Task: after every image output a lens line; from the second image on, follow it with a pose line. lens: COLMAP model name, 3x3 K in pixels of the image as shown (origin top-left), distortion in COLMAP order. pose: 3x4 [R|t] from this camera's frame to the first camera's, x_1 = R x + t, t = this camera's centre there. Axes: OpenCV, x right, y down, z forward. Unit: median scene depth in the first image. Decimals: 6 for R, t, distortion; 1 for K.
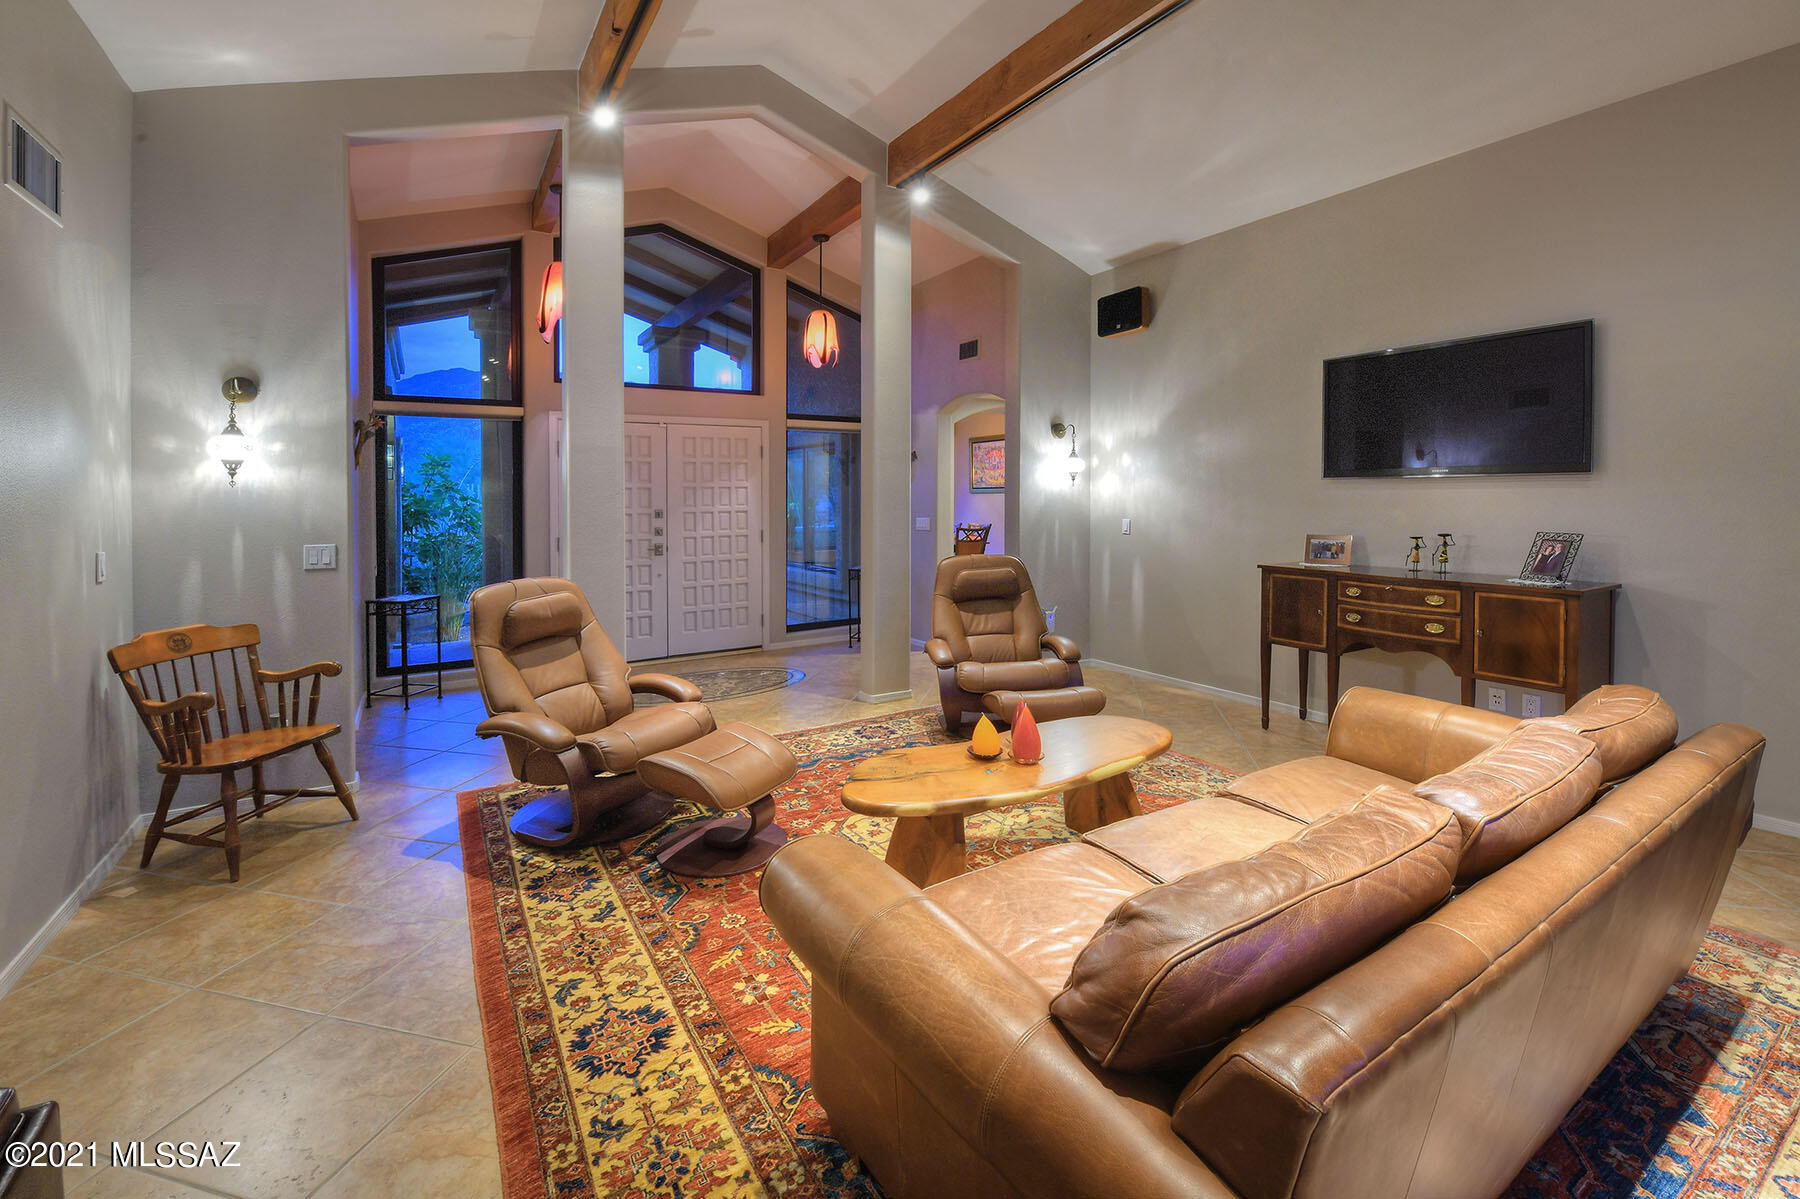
lens RADIAL K [[757.7, 0, 896.9], [0, 757.7, 508.6], [0, 0, 1]] dist [0.014712, 0.000057]
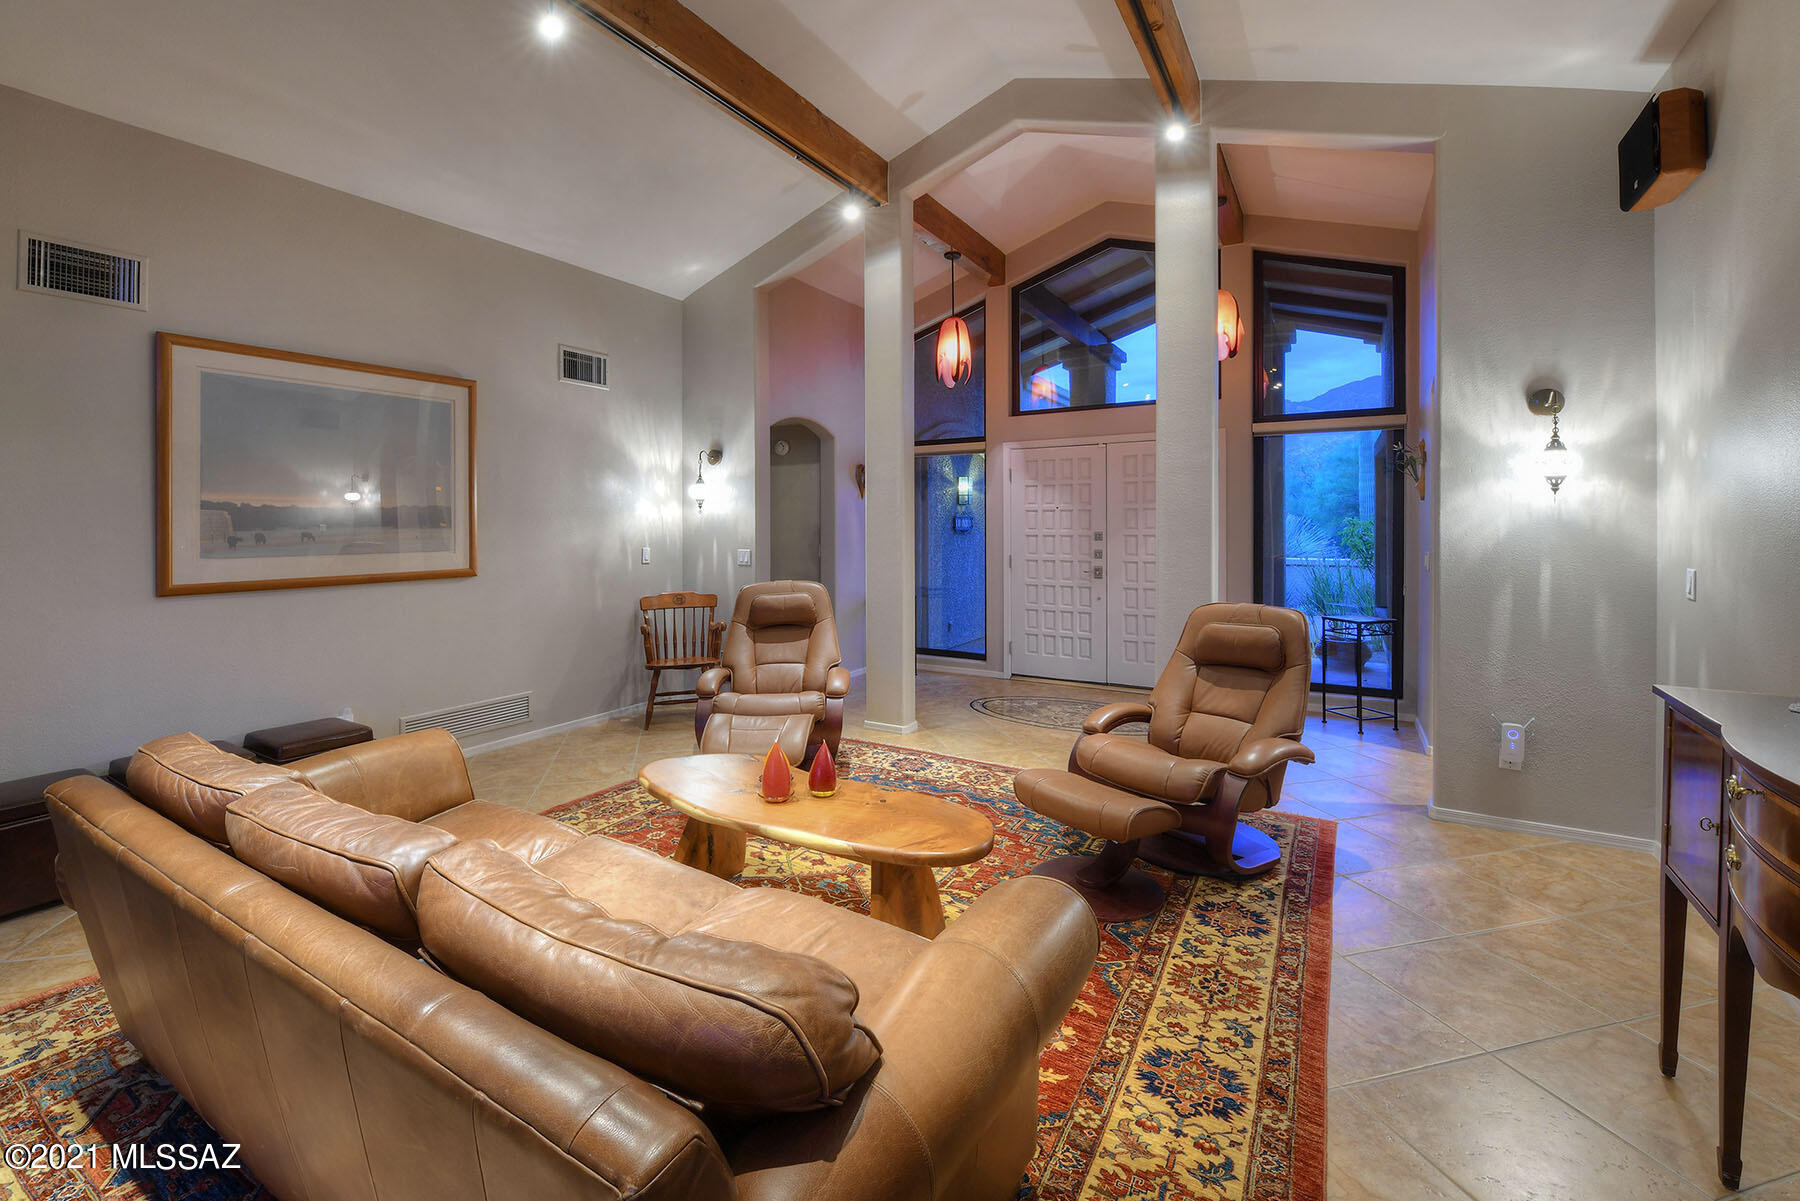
lens RADIAL K [[784.7, 0, 851.9], [0, 784.7, 525.9], [0, 0, 1]] dist [-0.022955, -0.000287]
pose [[0.433040, 0.011189, -0.901305, 0.460975], [-0.012153, 0.999905, 0.006574, -0.008859], [0.901293, 0.008106, 0.433135, 0.275550]]
